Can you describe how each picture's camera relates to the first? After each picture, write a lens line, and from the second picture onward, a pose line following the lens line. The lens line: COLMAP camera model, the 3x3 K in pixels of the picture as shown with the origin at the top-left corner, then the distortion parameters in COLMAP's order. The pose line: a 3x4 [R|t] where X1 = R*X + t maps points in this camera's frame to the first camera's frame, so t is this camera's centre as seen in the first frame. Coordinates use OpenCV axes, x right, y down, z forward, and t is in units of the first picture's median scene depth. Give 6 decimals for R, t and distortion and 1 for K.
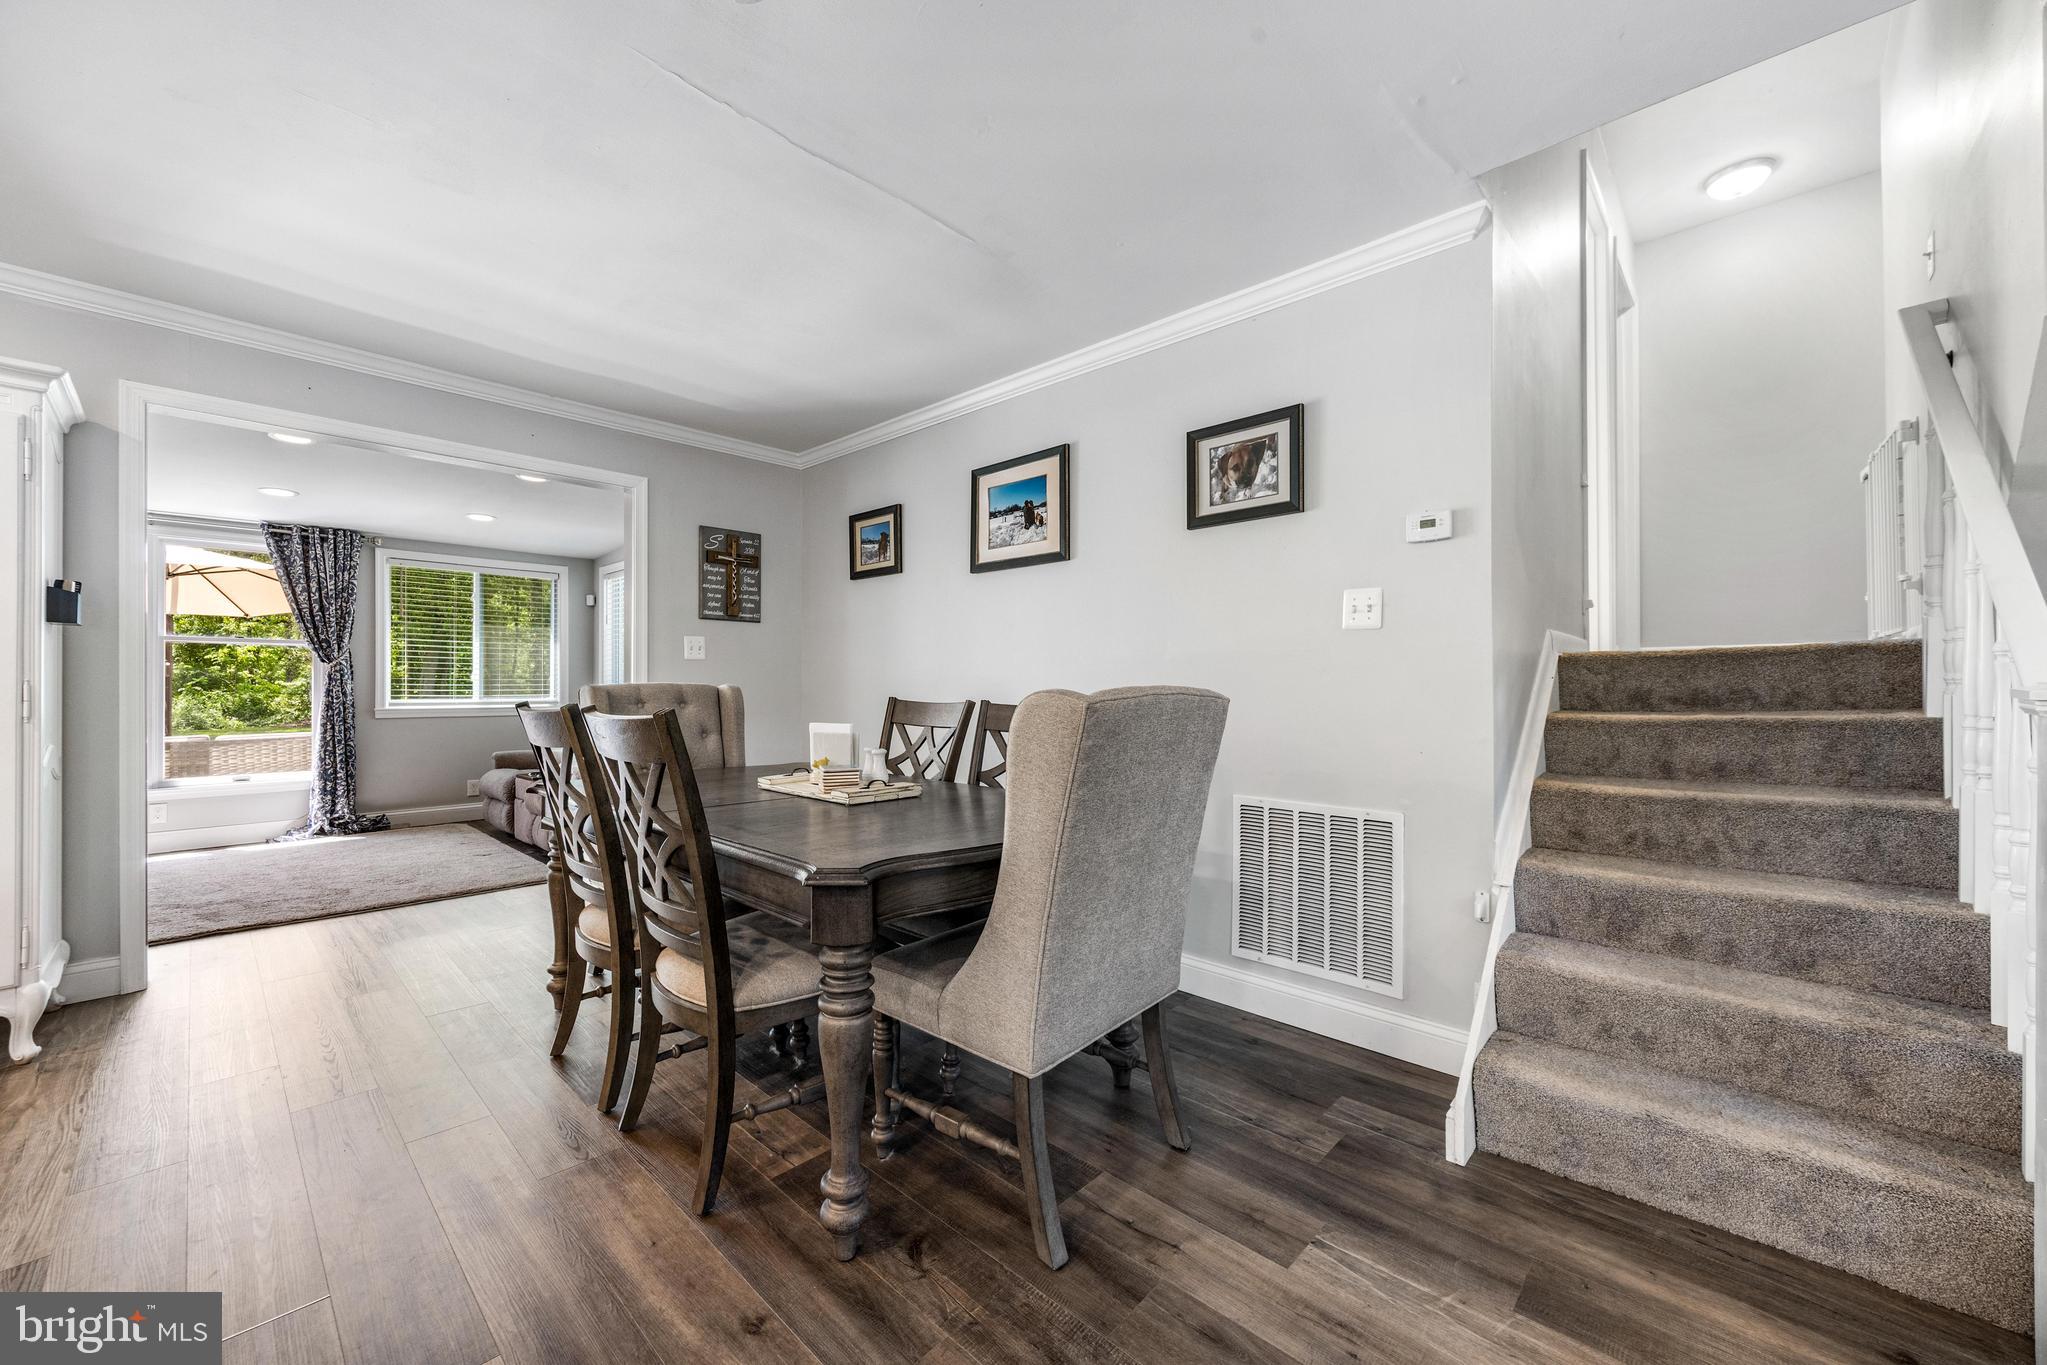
lens RADIAL K [[786.5, 0, 1032.4], [0, 786.5, 682.9], [0, 0, 1]] dist [-0.001990, 0.000538]
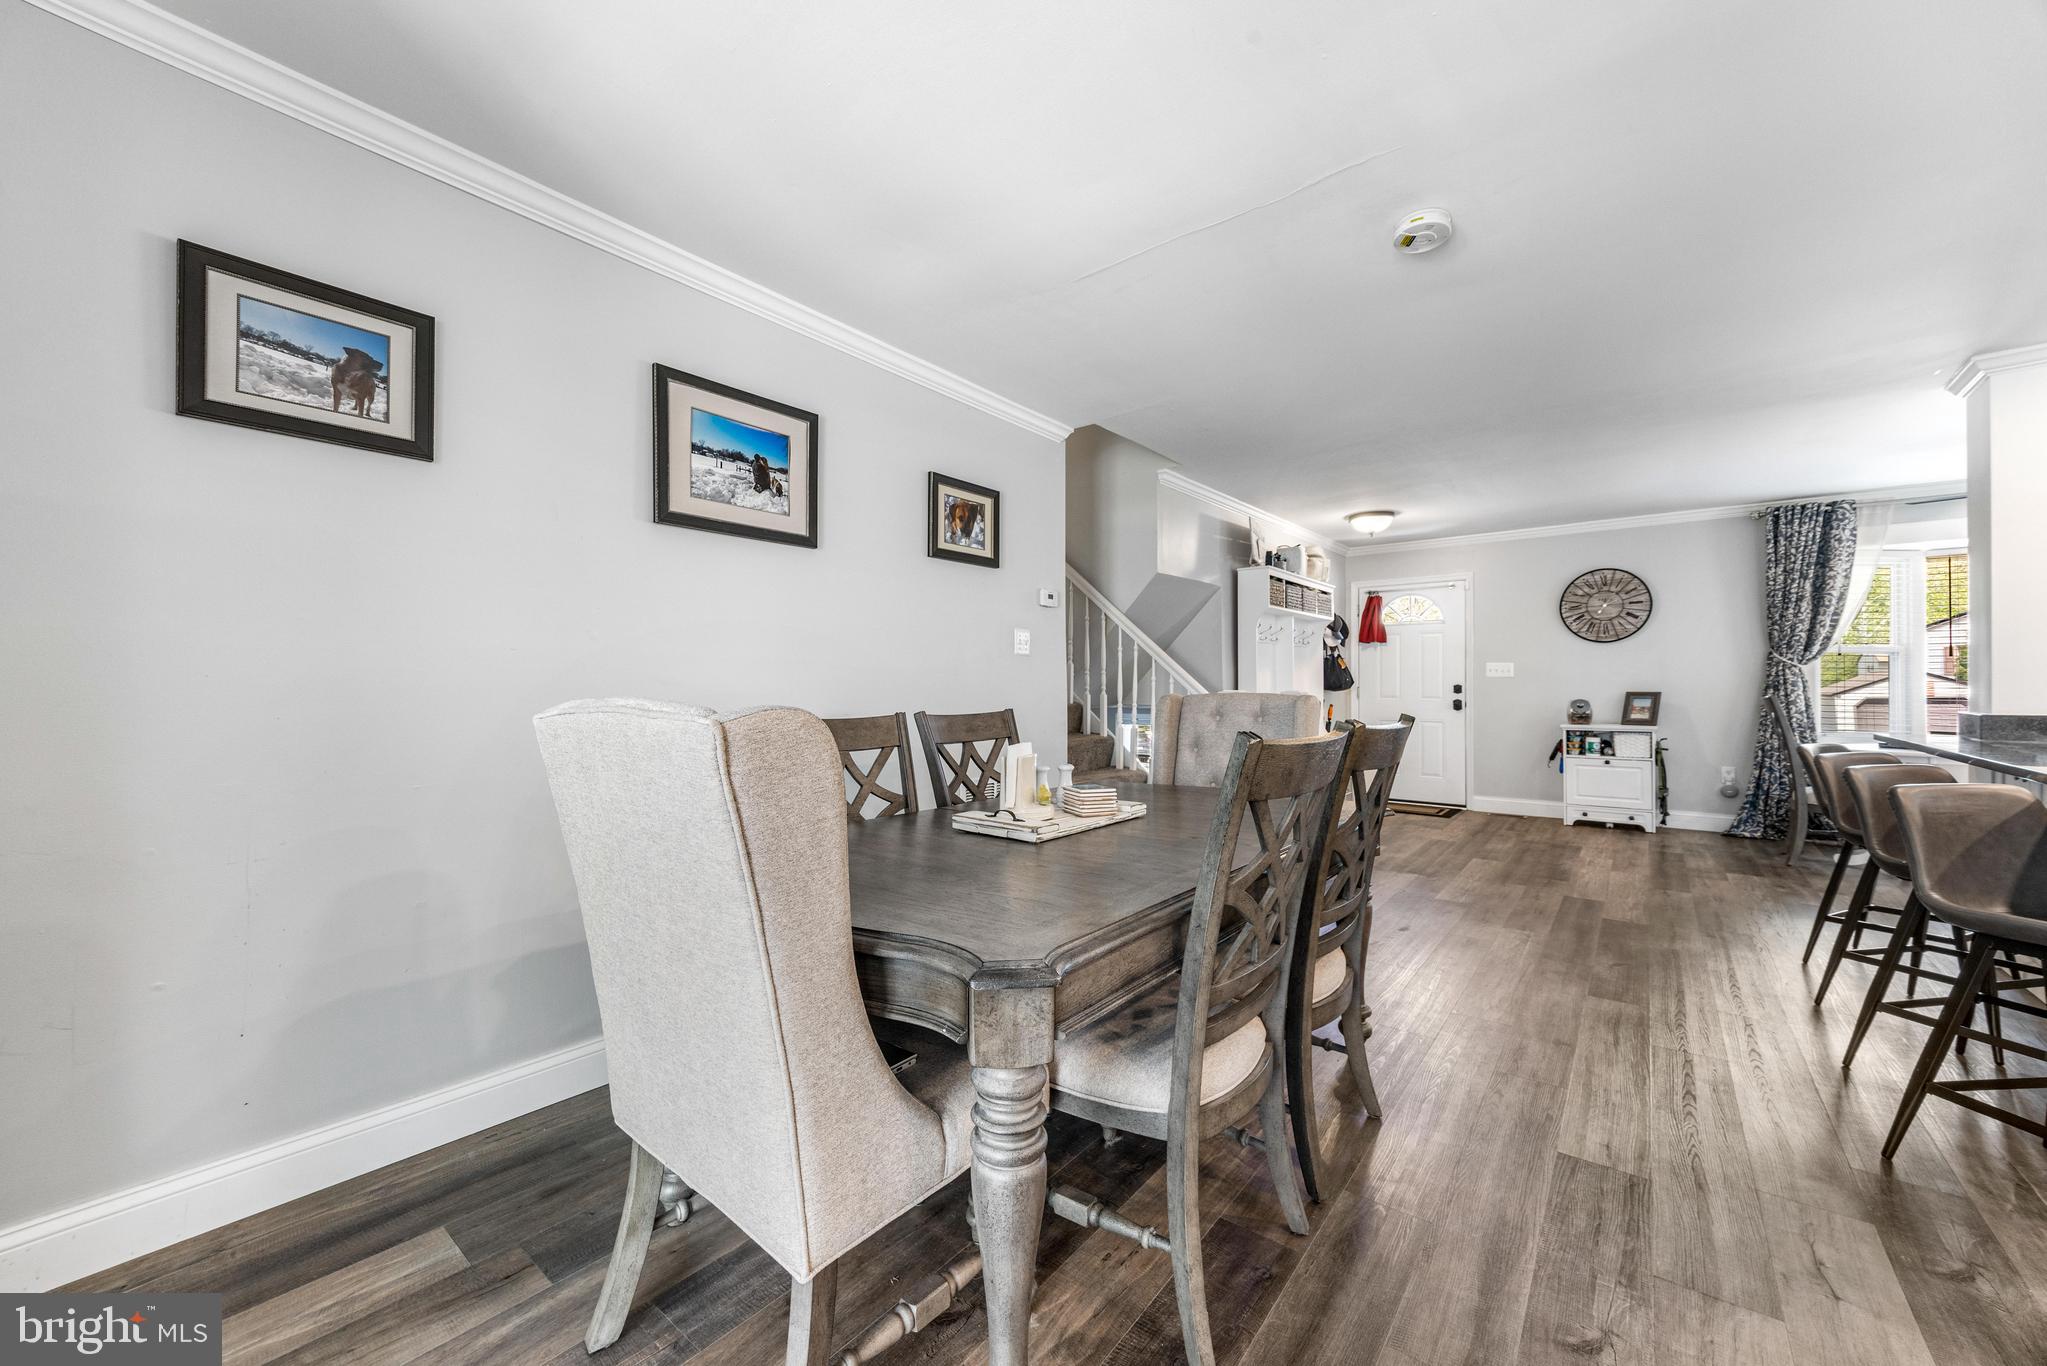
lens RADIAL K [[786.5, 0, 1008.2], [0, 786.5, 681.8], [0, 0, 1]] dist [-0.001990, 0.000538]
pose [[-0.074465, 0.006934, 0.997199, -0.691433], [0.000075, 0.999976, -0.006948, -0.004448], [-0.997224, -0.000443, -0.074464, 0.713388]]
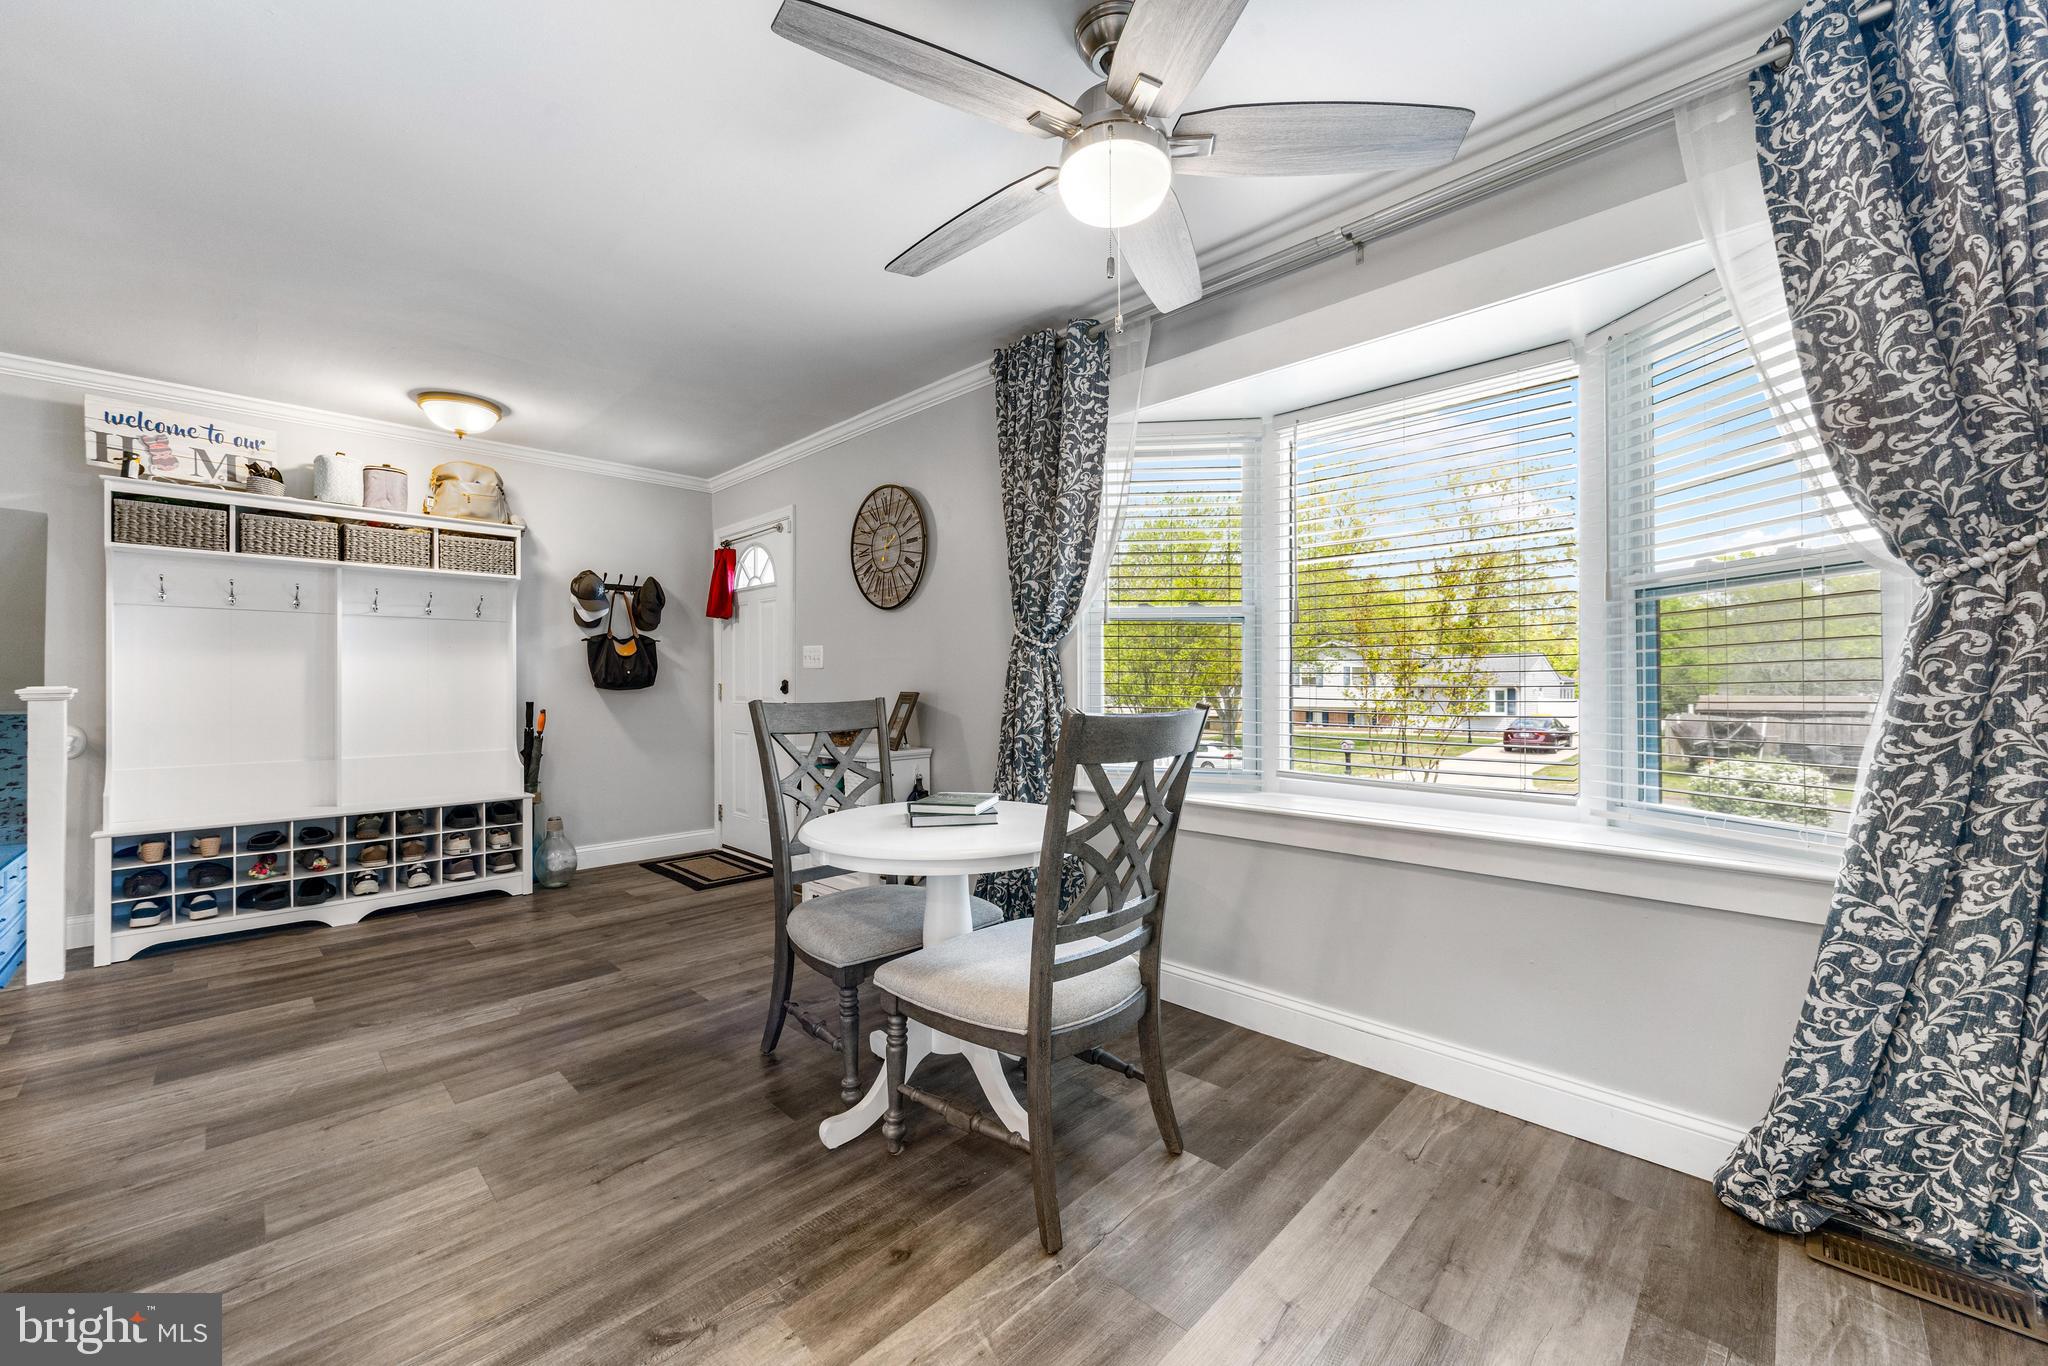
lens RADIAL K [[786.9, 0, 1019.0], [0, 786.9, 680.4], [0, 0, 1]] dist [-0.001990, 0.000538]
pose [[0.015161, 0.007813, 0.999855, -0.140314], [-0.000745, 0.999969, -0.007802, -0.001122], [-0.999885, -0.000627, 0.015167, -0.811750]]
